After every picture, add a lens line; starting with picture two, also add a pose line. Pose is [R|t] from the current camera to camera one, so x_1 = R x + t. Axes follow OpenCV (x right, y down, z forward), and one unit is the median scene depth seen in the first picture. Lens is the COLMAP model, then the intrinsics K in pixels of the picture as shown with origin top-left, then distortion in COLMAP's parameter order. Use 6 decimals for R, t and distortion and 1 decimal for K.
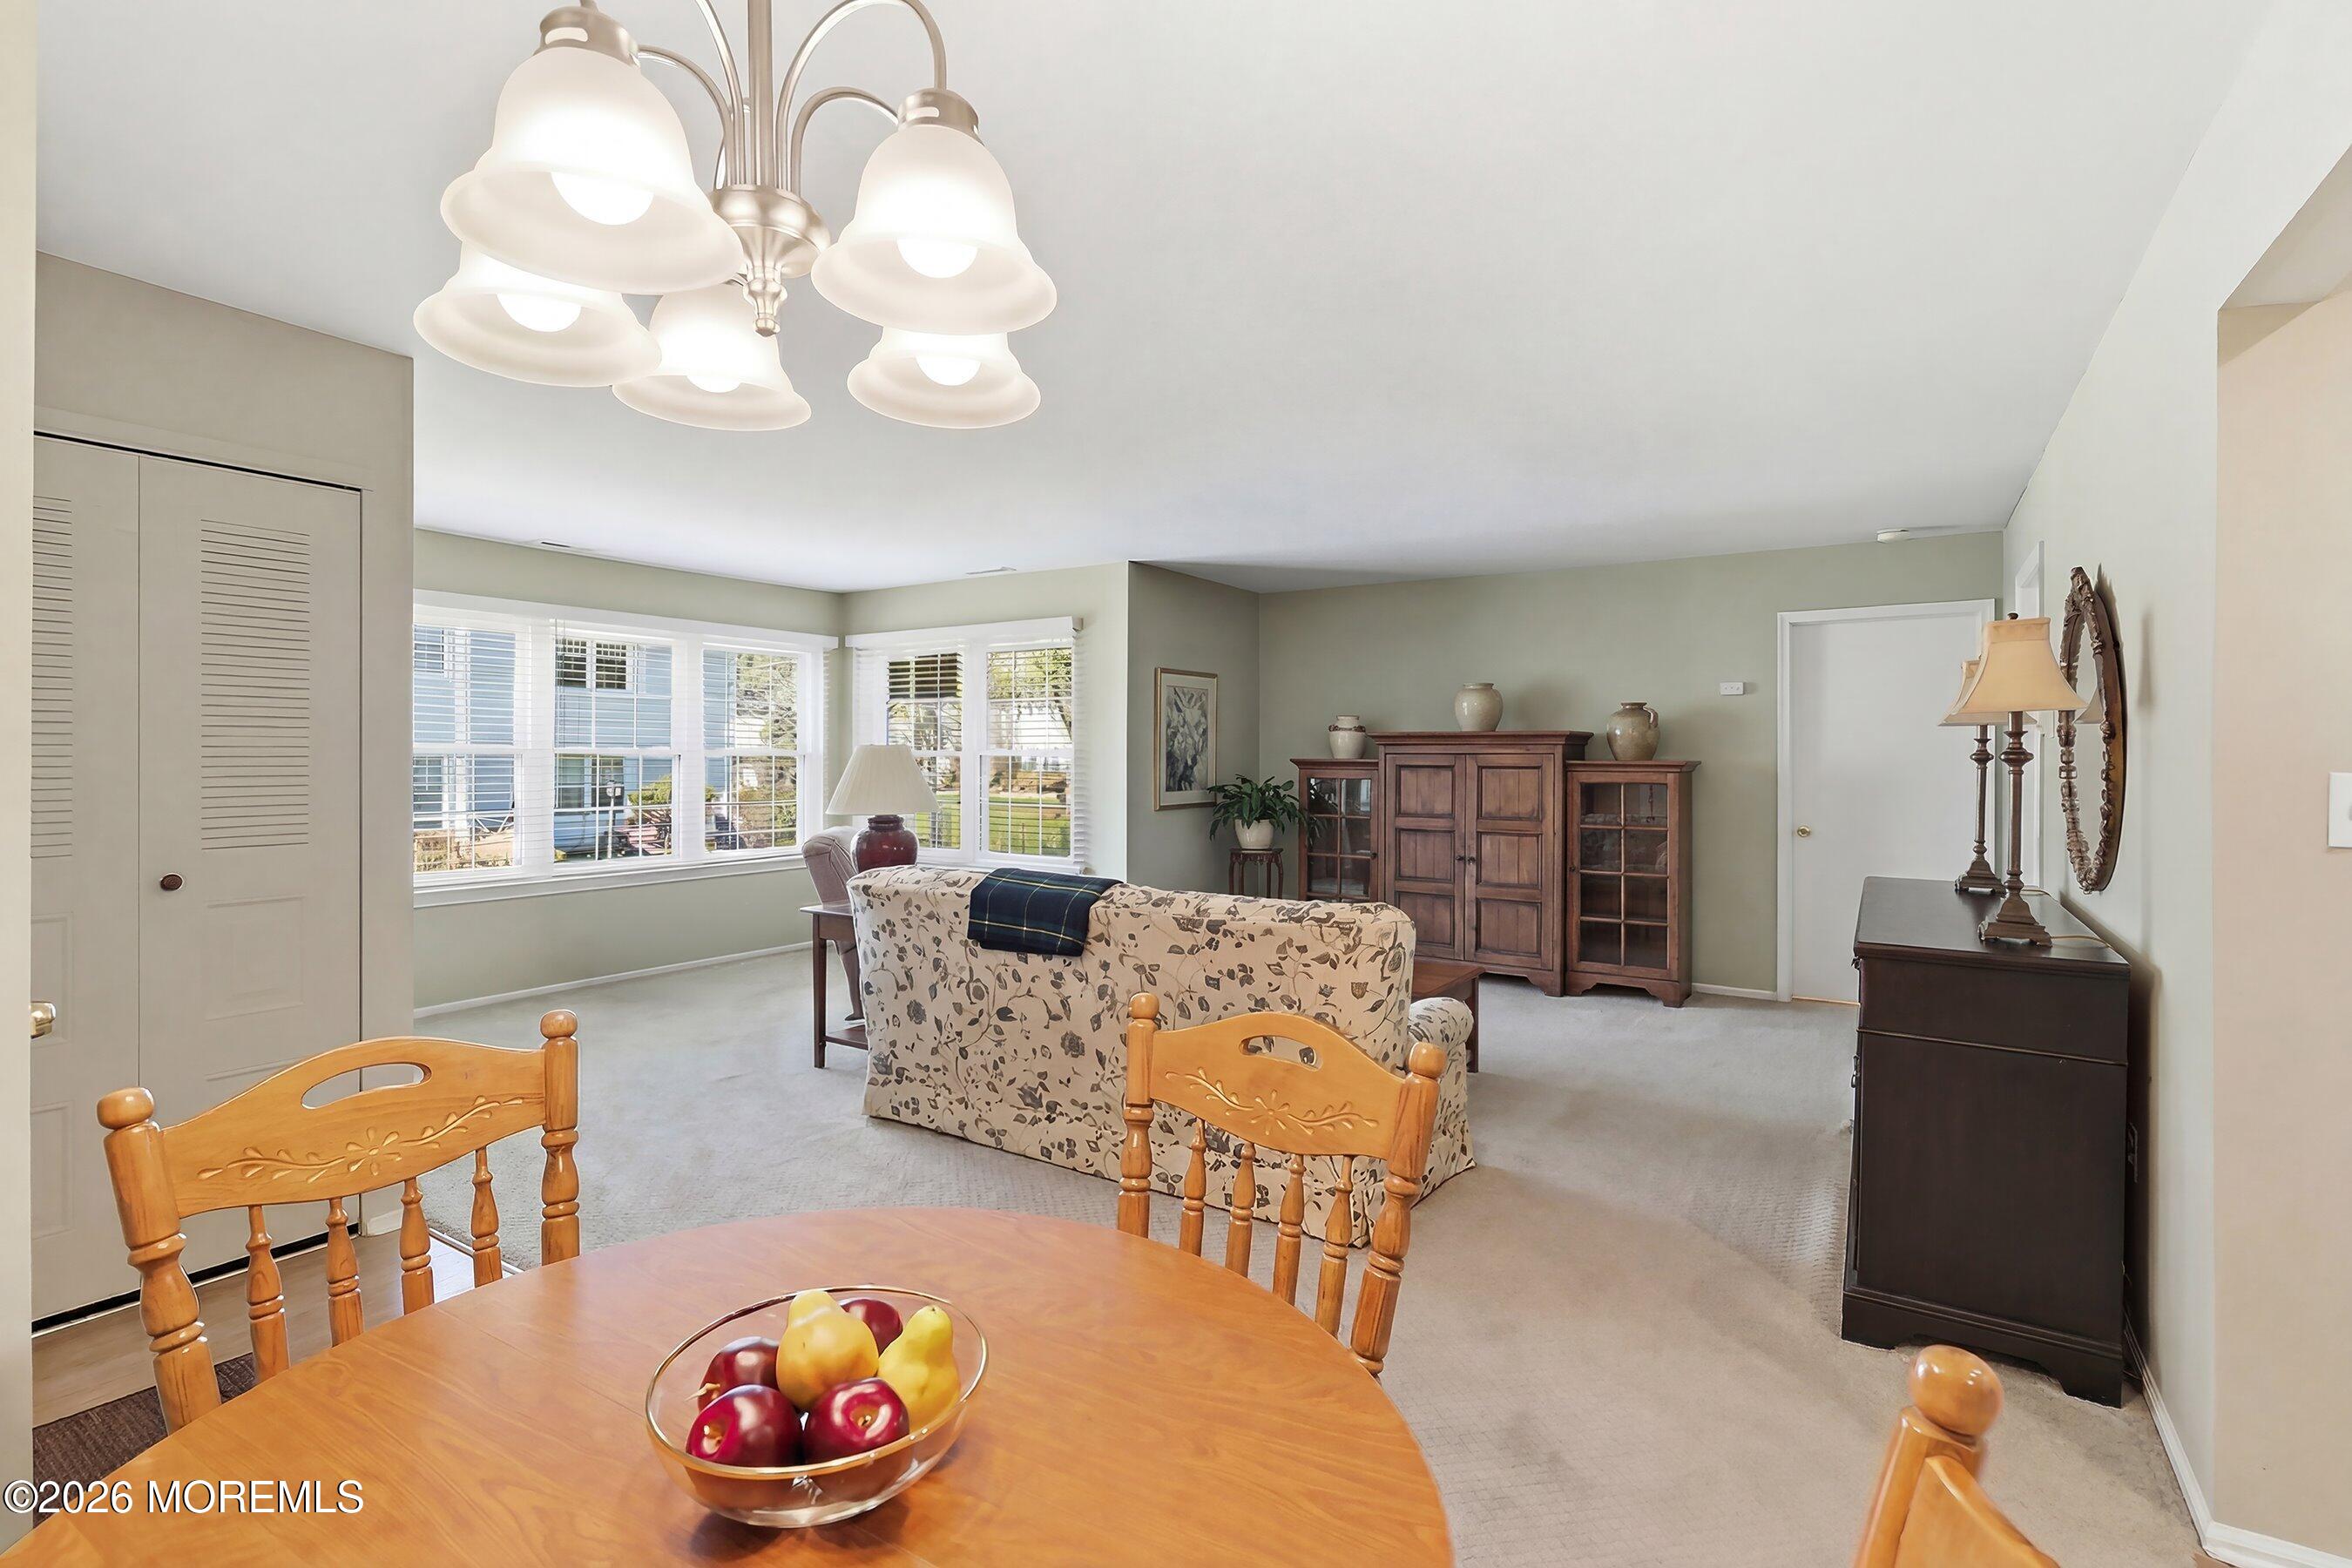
lens RADIAL K [[1141.6, 0, 1168.0], [0, 1141.6, 768.8], [0, 0, 1]] dist [0.011008, 0.000189]
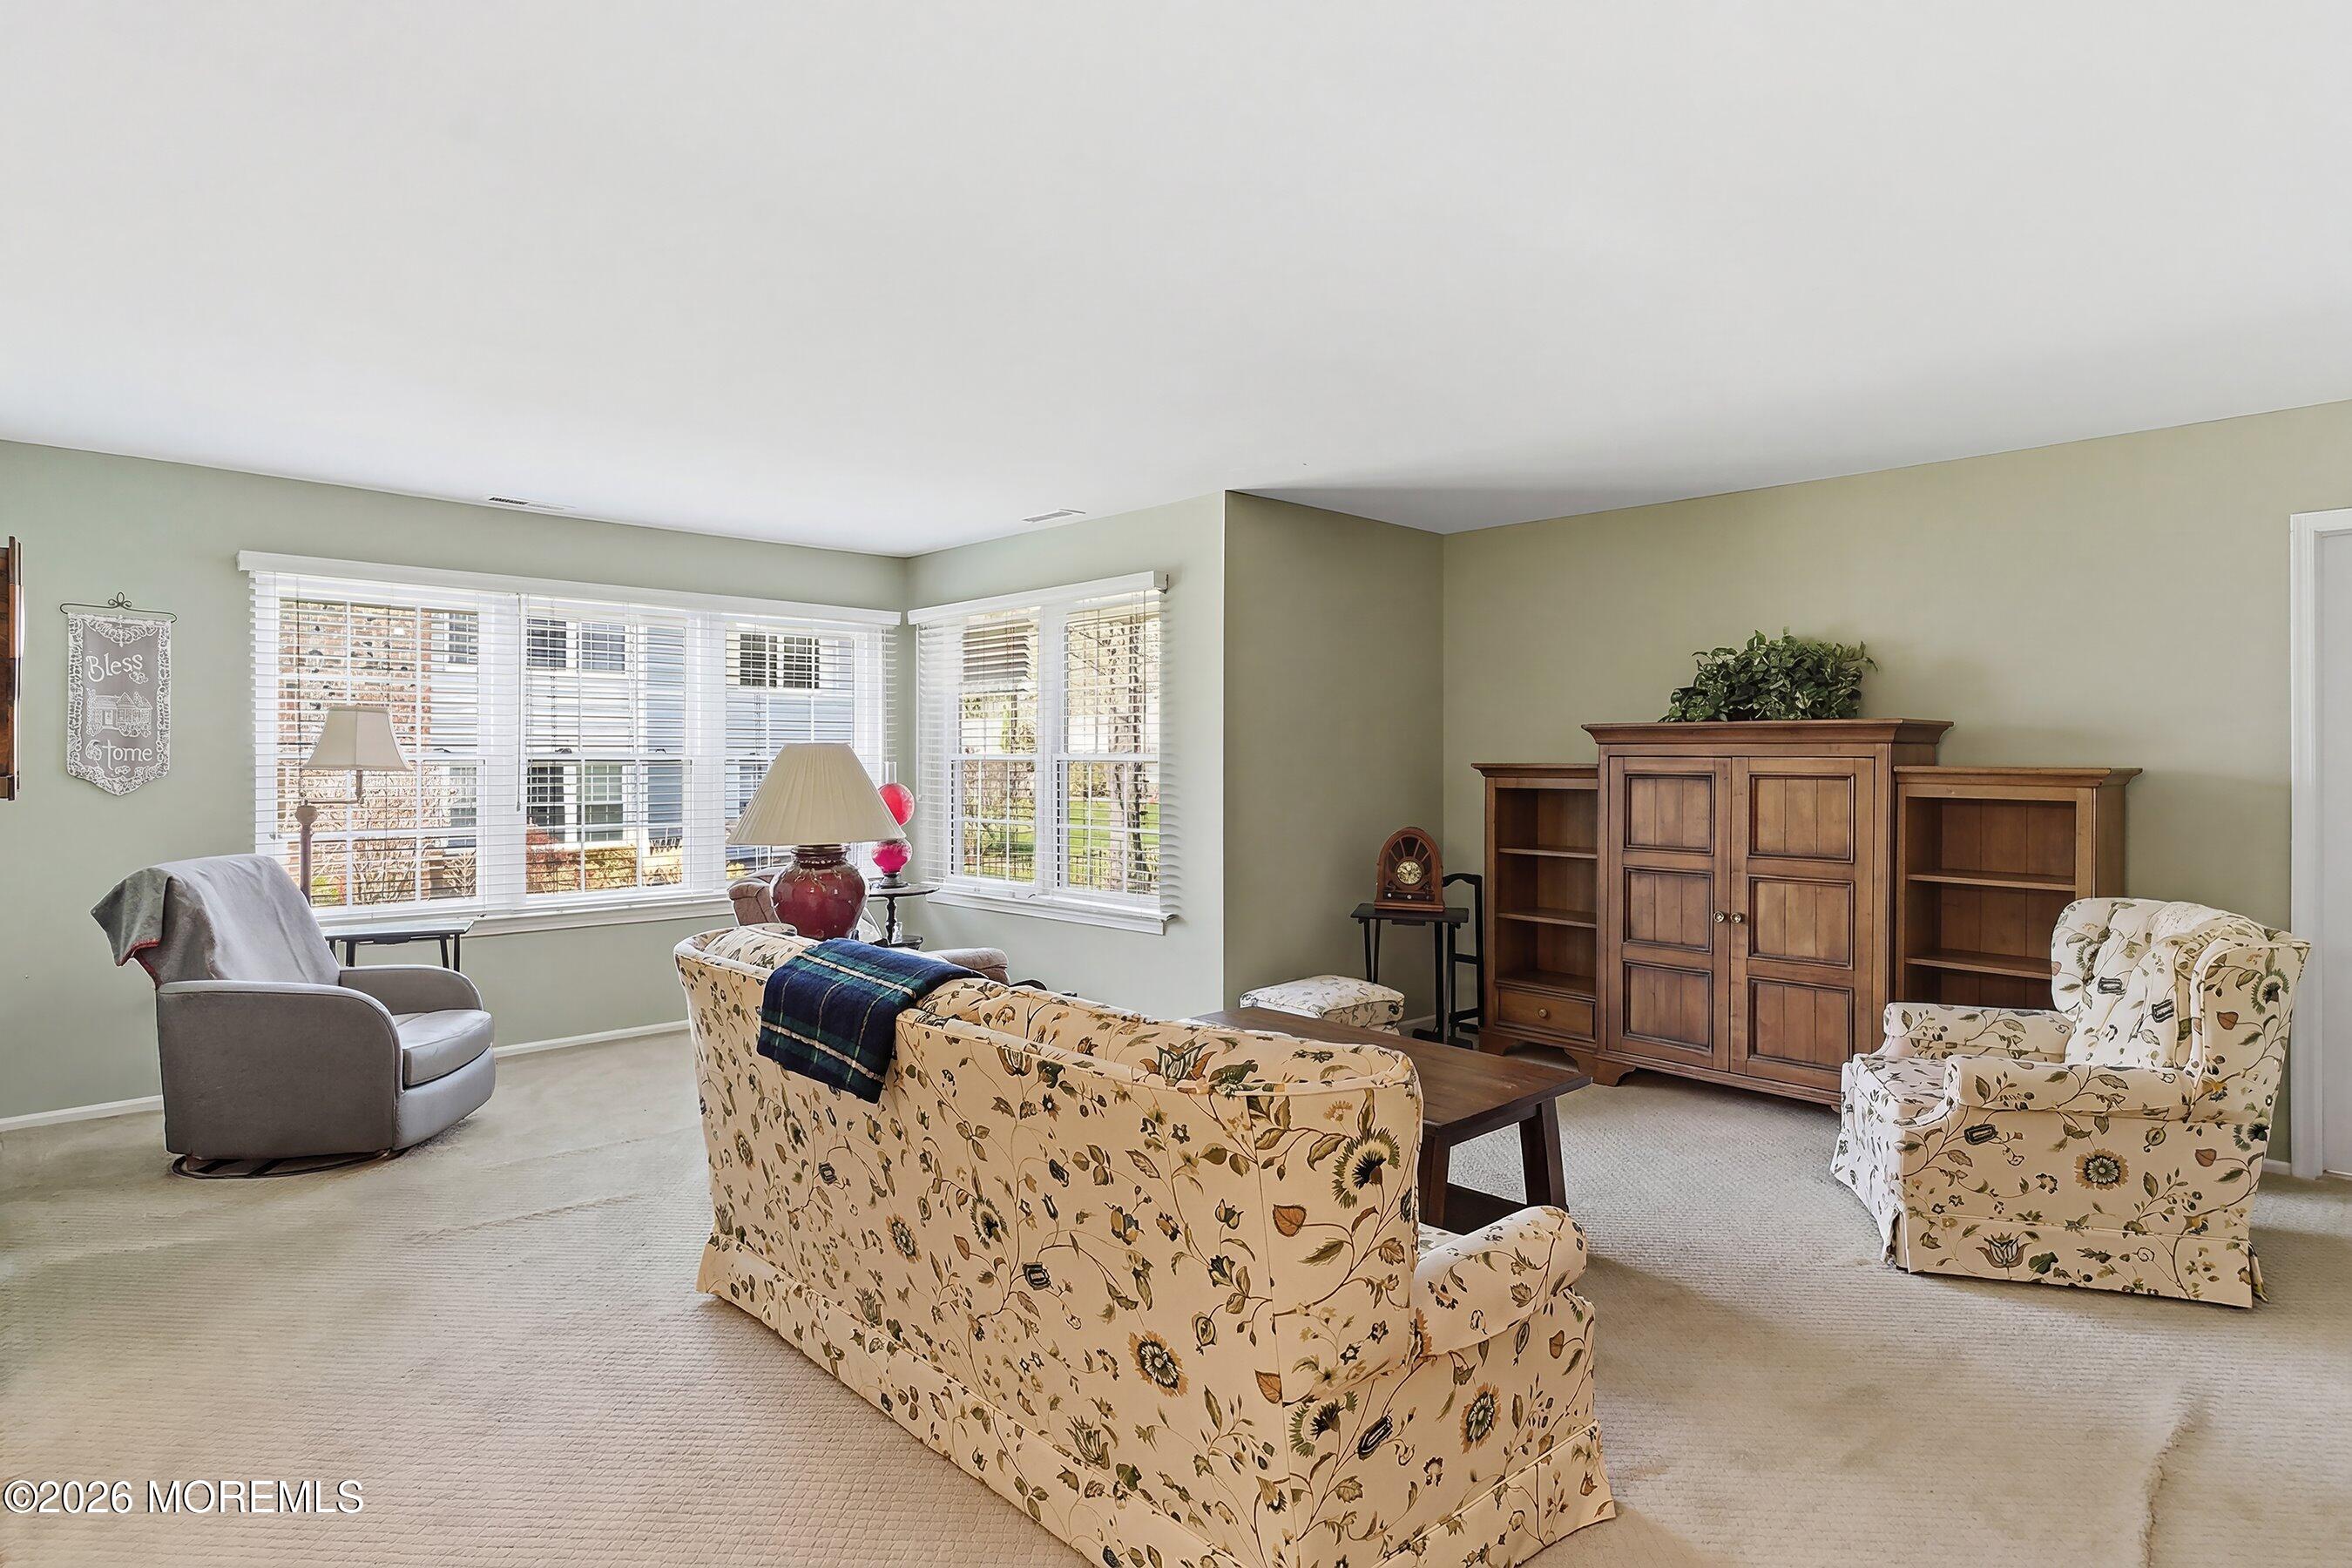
lens RADIAL K [[1290.3, 0, 1170.4], [0, 1290.3, 765.2], [0, 0, 1]] dist [0.015288, -0.000888]
pose [[0.972538, -0.000752, -0.232744, 0.147451], [-0.000774, 0.999979, -0.006465, -0.004213], [0.232744, 0.006468, 0.972517, 0.246406]]
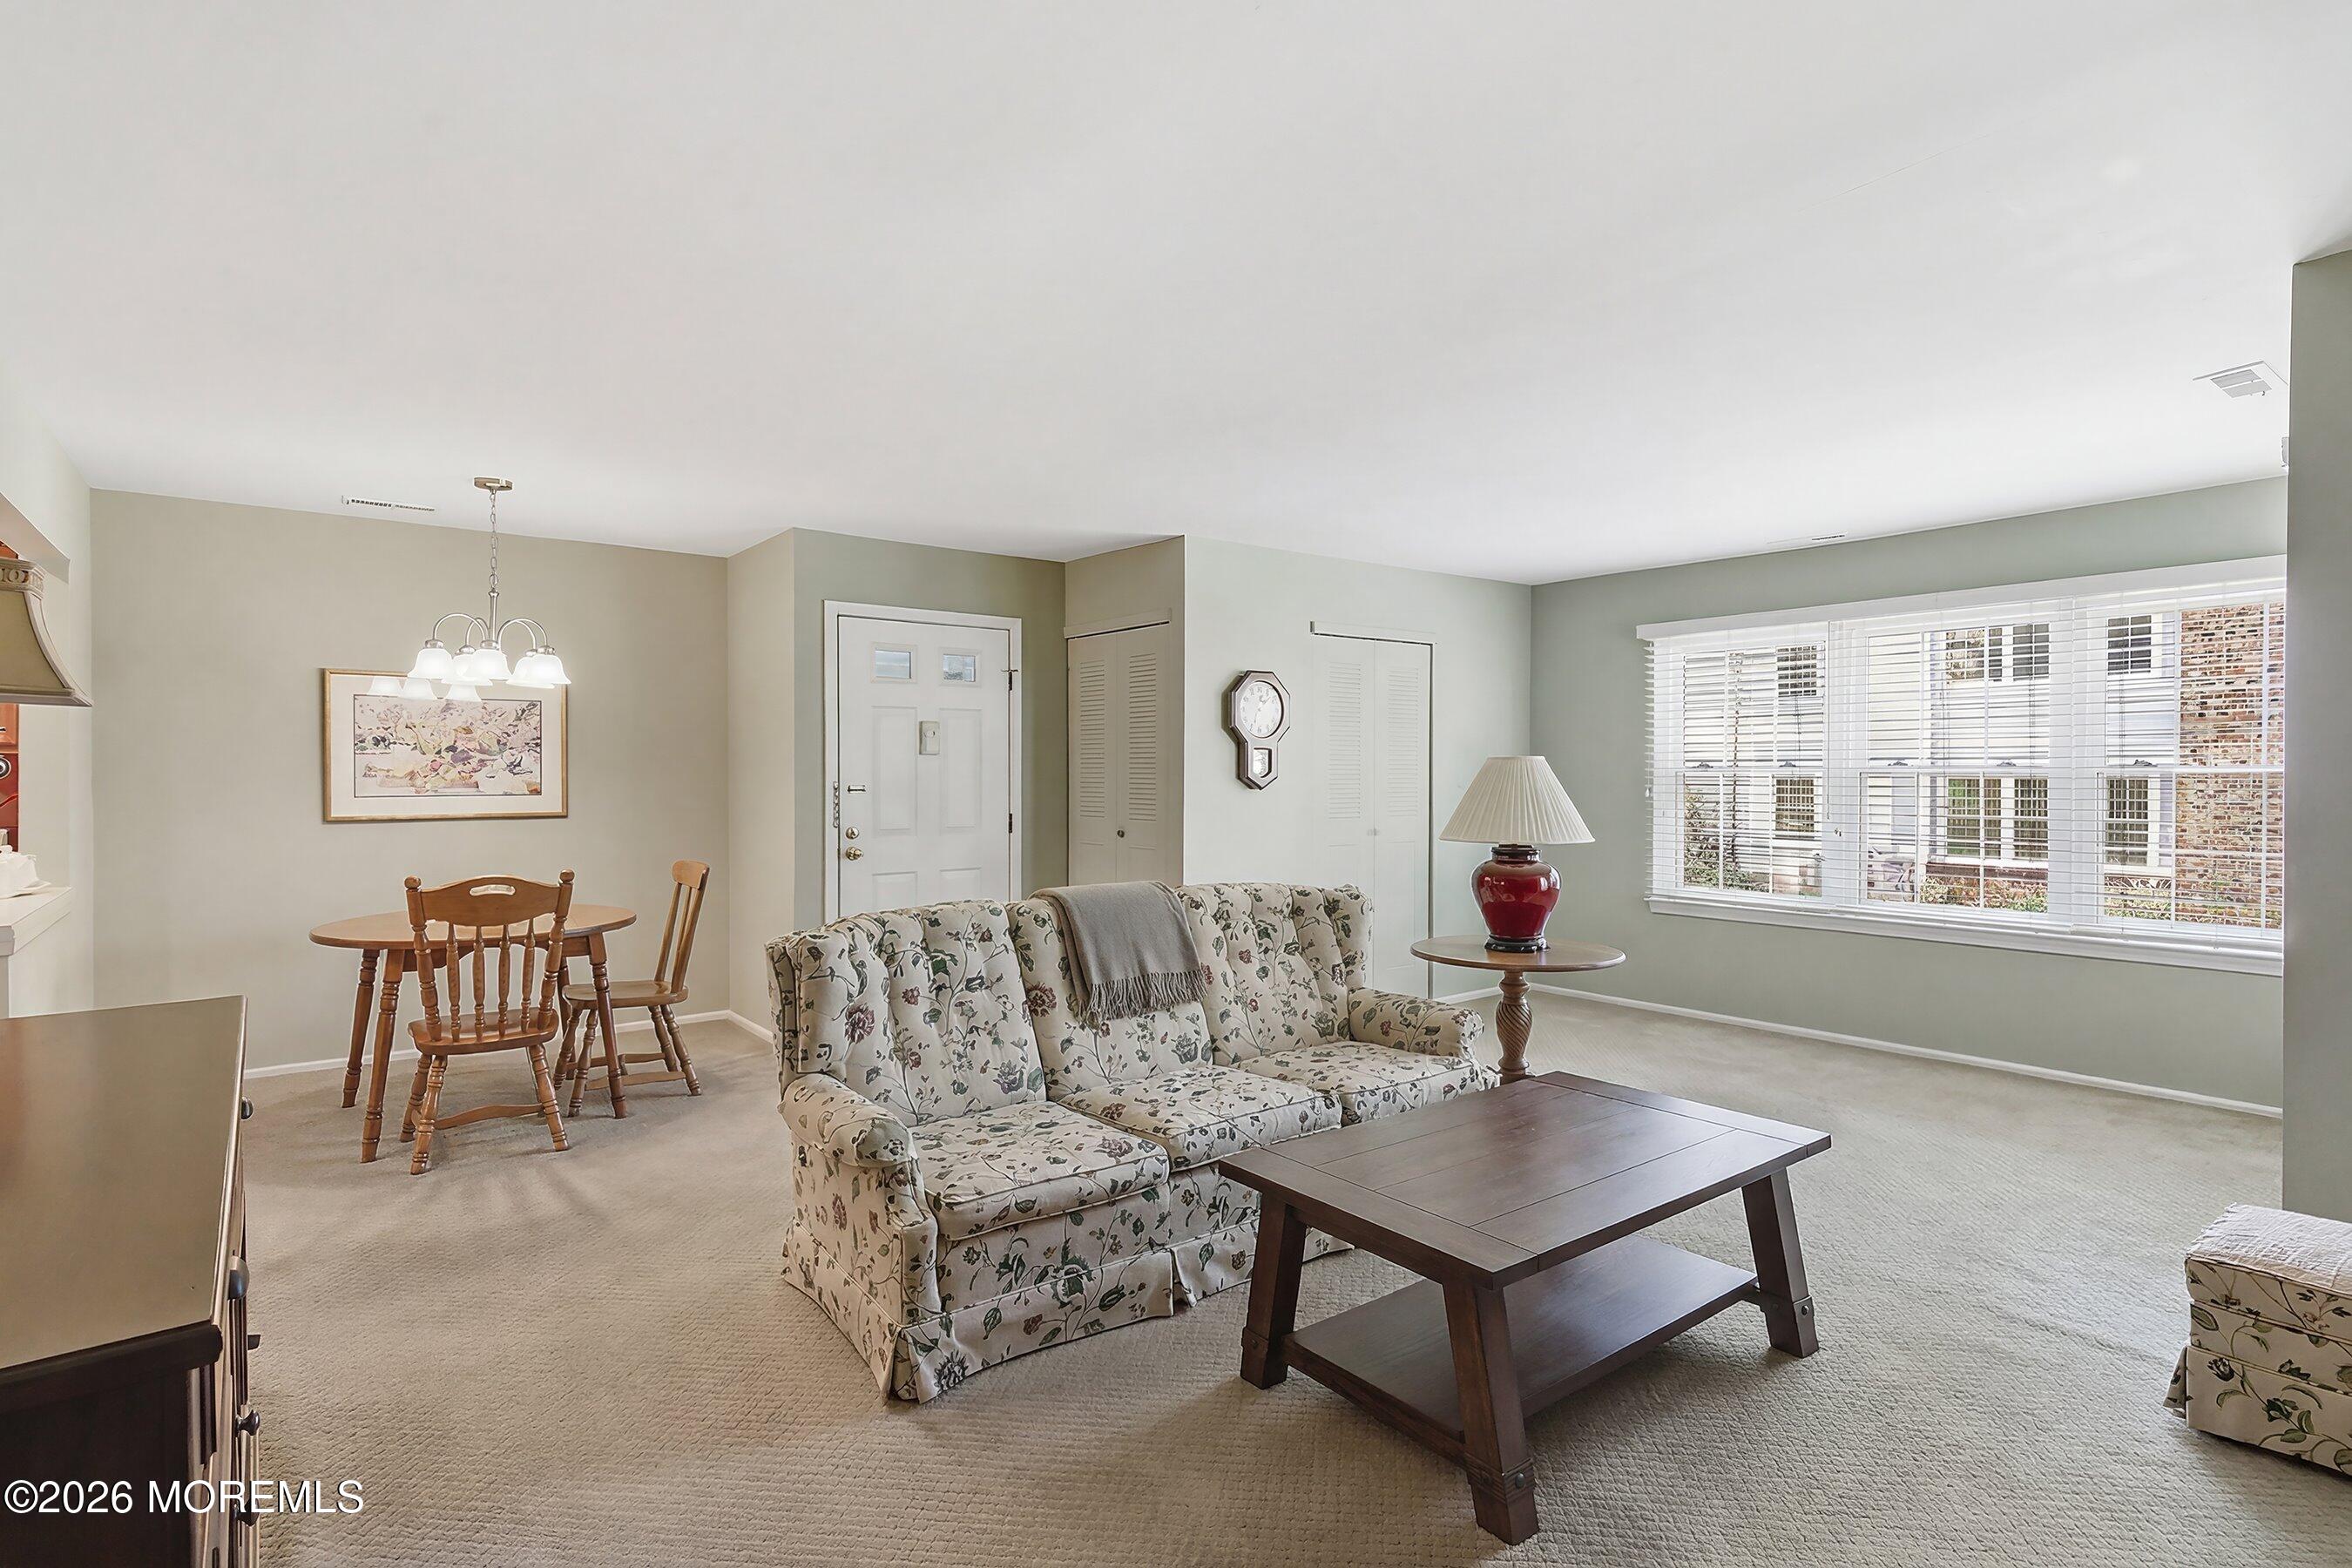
lens RADIAL K [[1141.6, 0, 1168.0], [0, 1141.6, 768.8], [0, 0, 1]] dist [0.011008, 0.000189]
pose [[-0.328748, -0.006870, -0.944393, 1.495944], [-0.011493, 0.999929, -0.003274, -0.016578], [0.944348, 0.009777, -0.328804, 2.545456]]
